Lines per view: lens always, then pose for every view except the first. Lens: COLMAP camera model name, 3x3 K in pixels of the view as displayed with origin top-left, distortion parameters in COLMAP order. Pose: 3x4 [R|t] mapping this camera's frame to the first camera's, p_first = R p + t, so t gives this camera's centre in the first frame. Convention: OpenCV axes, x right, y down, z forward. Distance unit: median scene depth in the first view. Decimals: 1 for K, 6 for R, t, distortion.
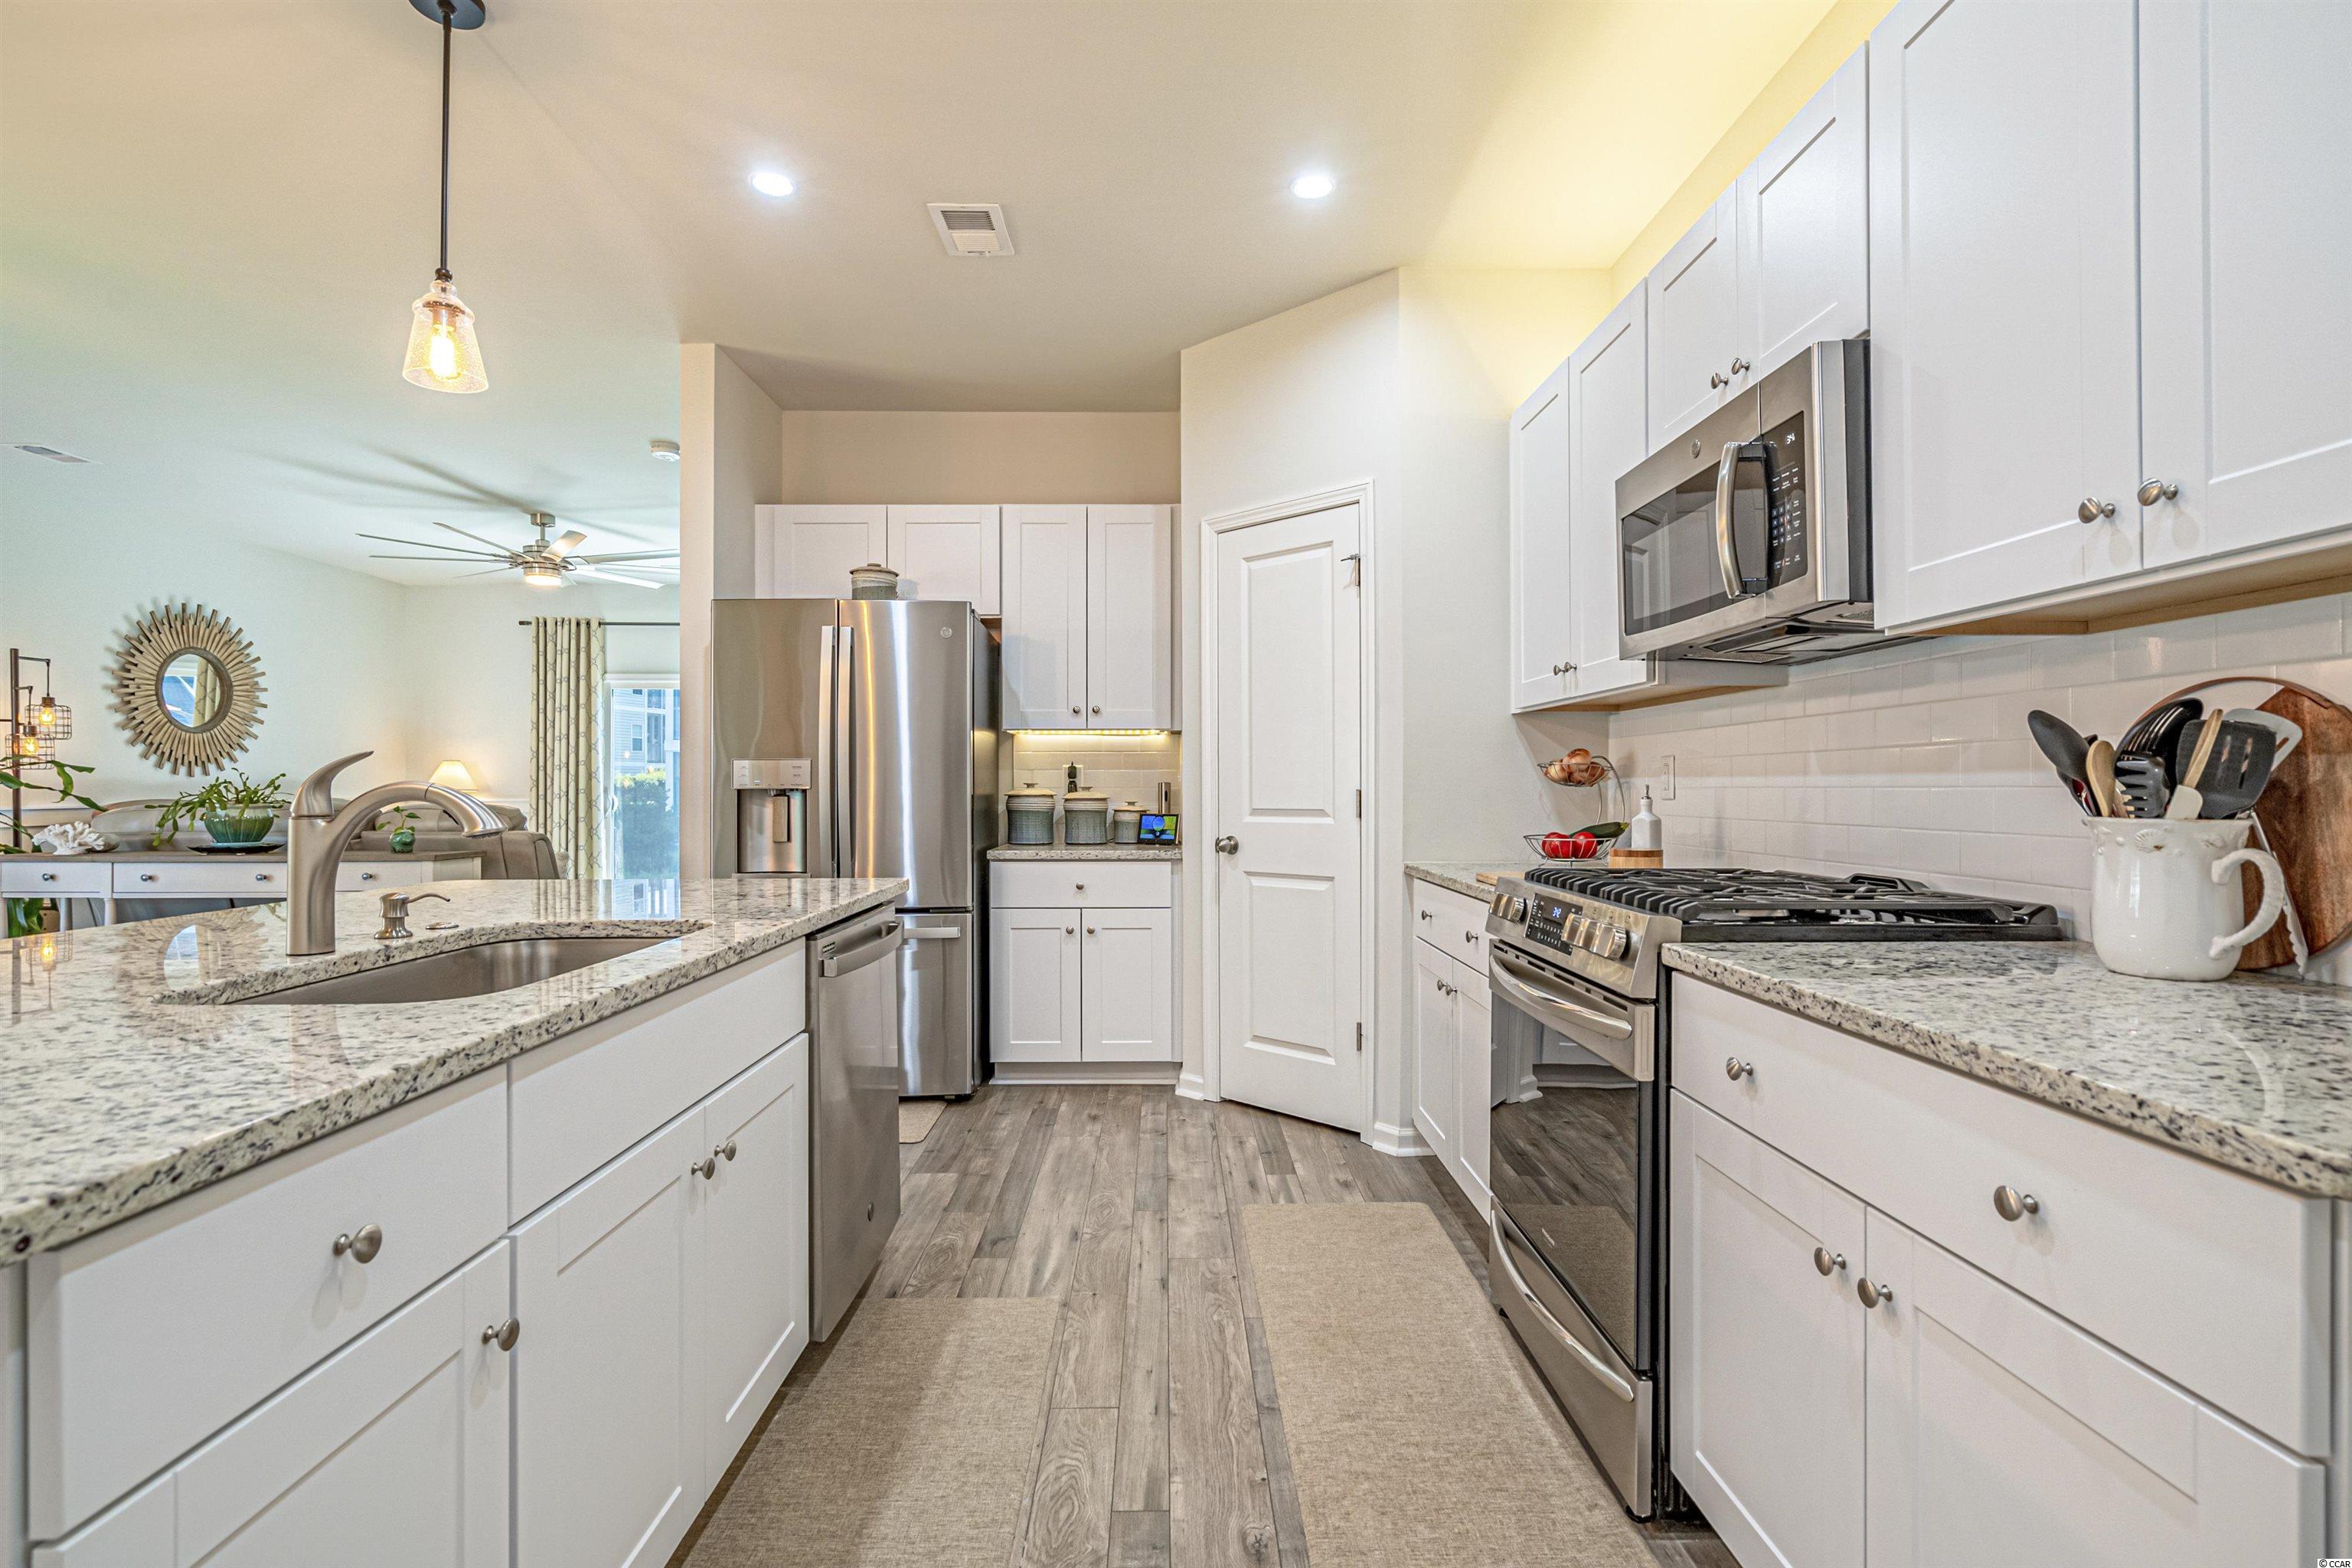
lens RADIAL K [[1092.1, 0, 1180.0], [0, 1092.1, 786.3], [0, 0, 1]] dist [-0.014800, 0.008139]
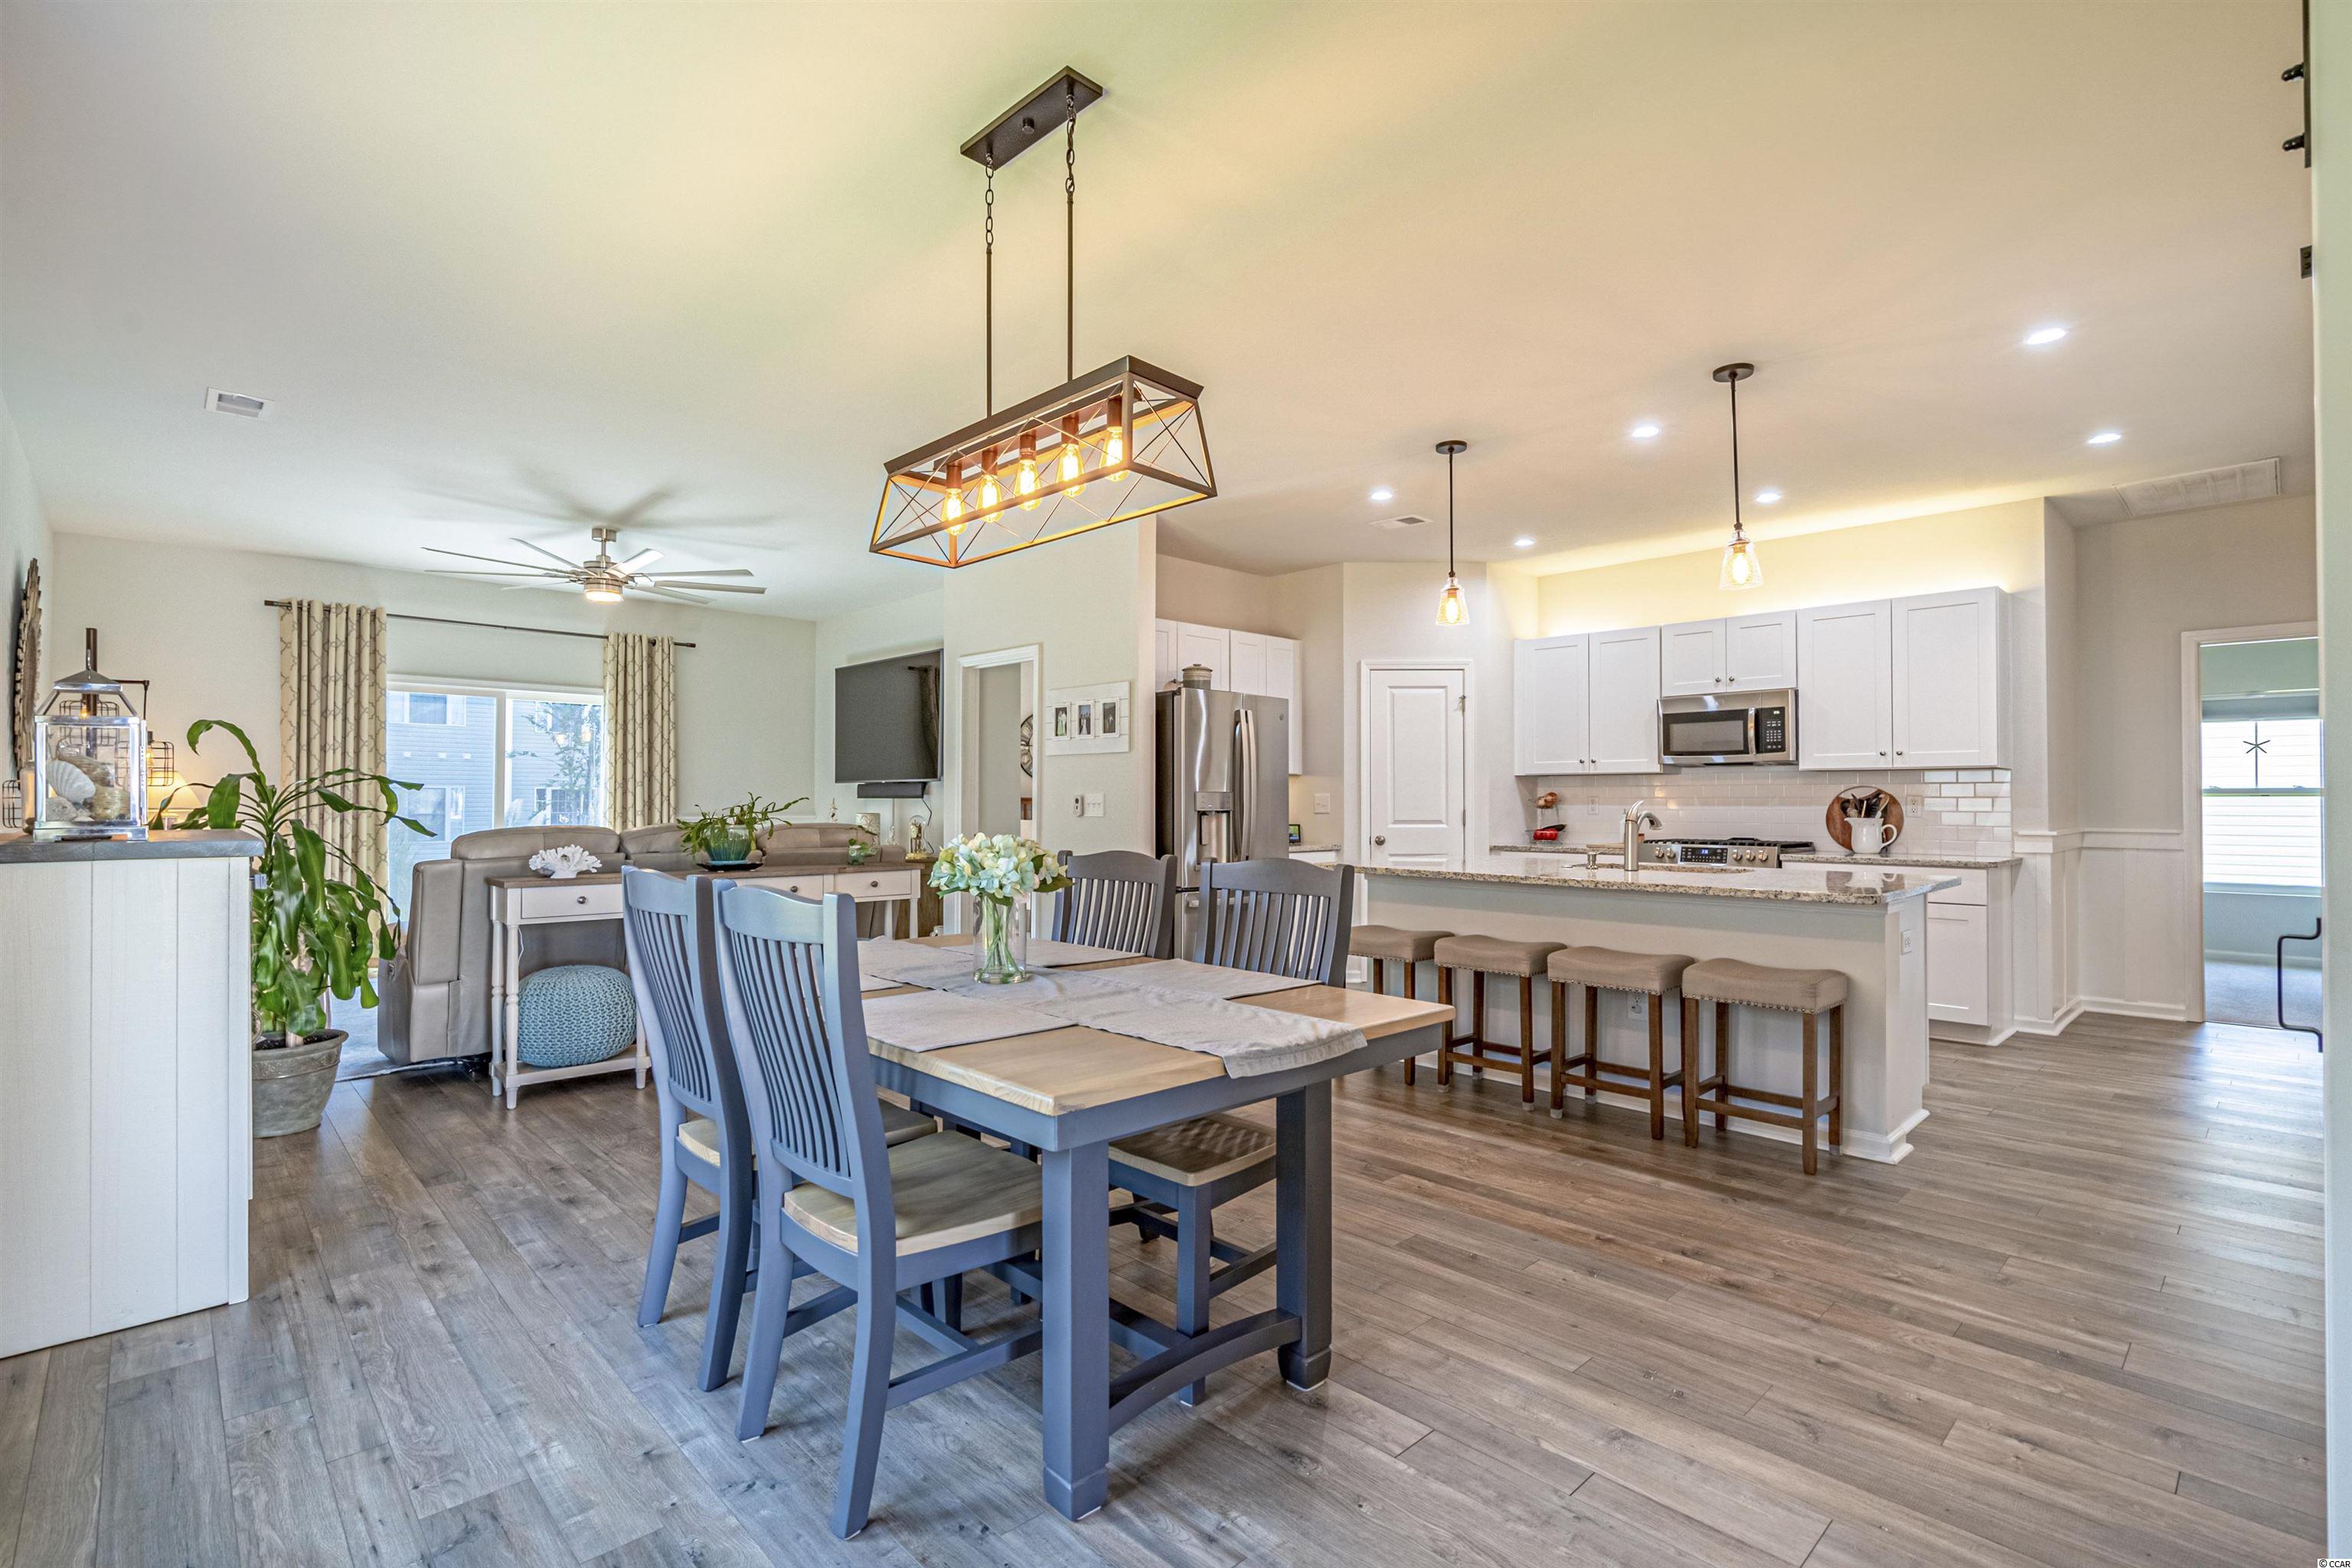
lens RADIAL K [[1084.3, 0, 1179.6], [0, 1084.3, 784.5], [0, 0, 1]] dist [-0.005350, 0.001073]
pose [[0.734460, 0.013111, 0.678525, -1.476136], [-0.003824, 0.999877, -0.015181, -0.011122], [-0.678641, 0.008555, 0.734420, -0.122740]]
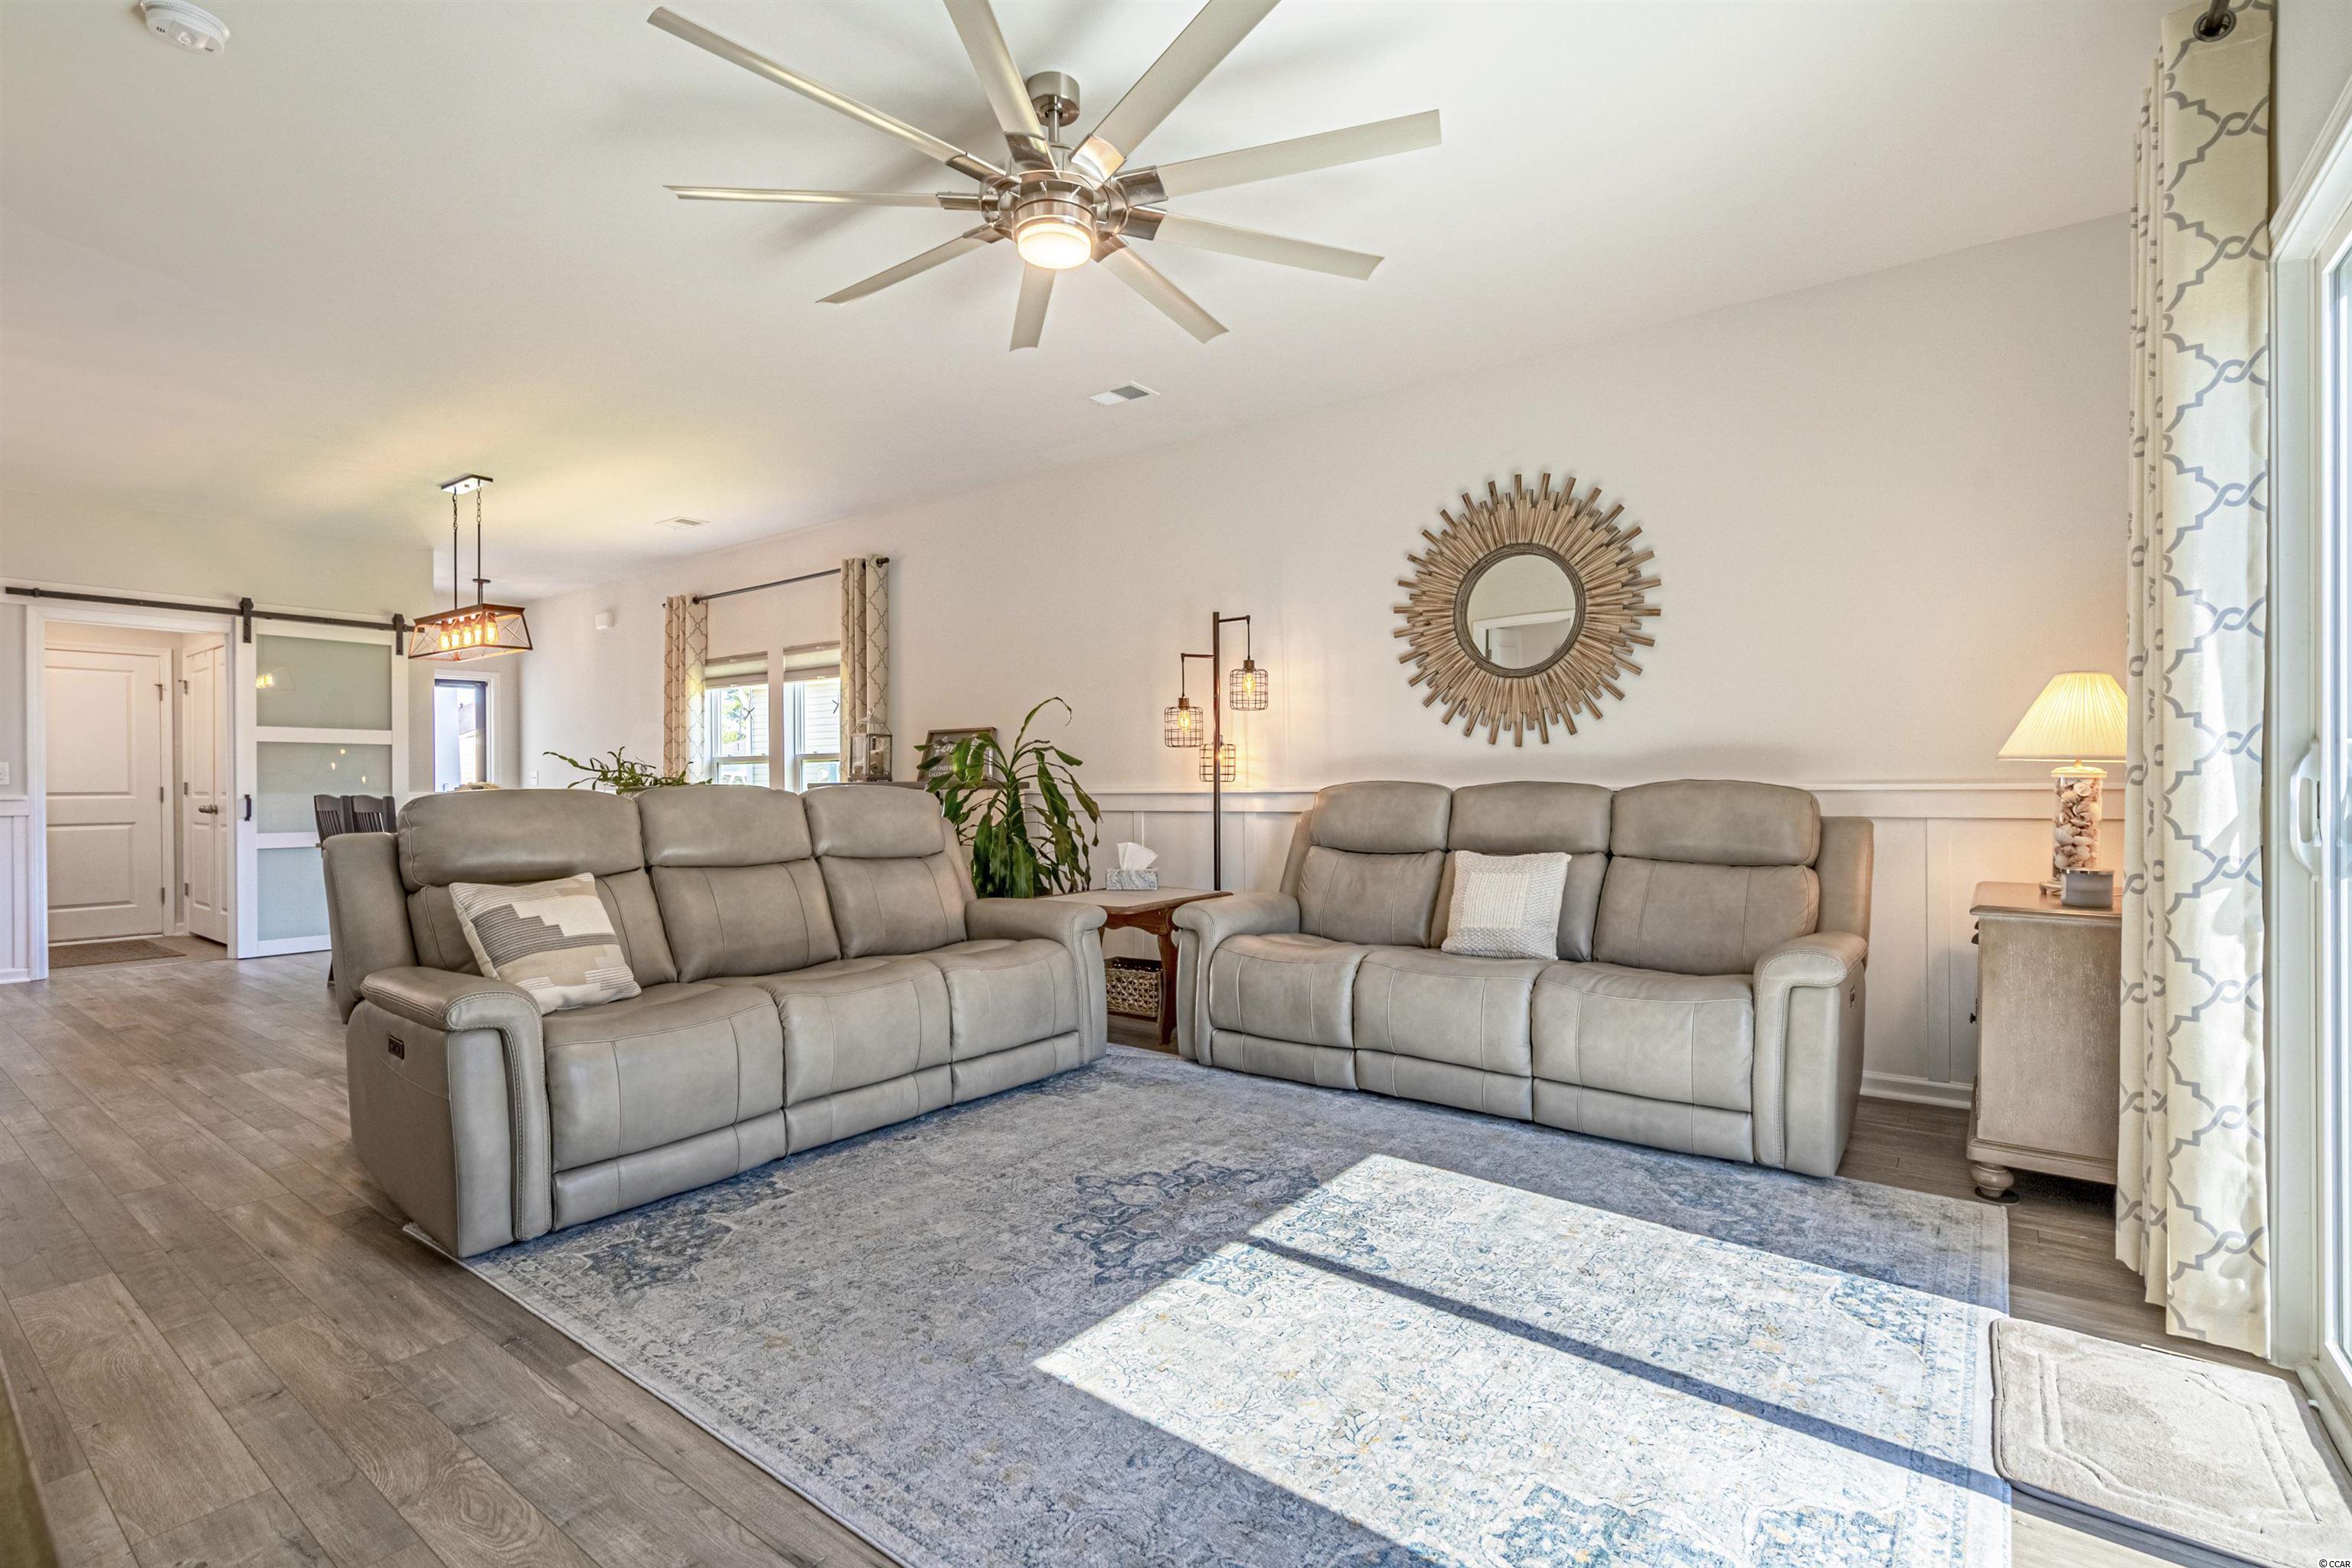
lens RADIAL K [[1084.3, 0, 1179.6], [0, 1084.3, 784.5], [0, 0, 1]] dist [-0.005350, 0.001073]
pose [[-0.613399, 0.007251, -0.789740, -0.498071], [0.009168, 0.999956, 0.002061, 0.019325], [0.789720, -0.005976, -0.613439, 2.193154]]
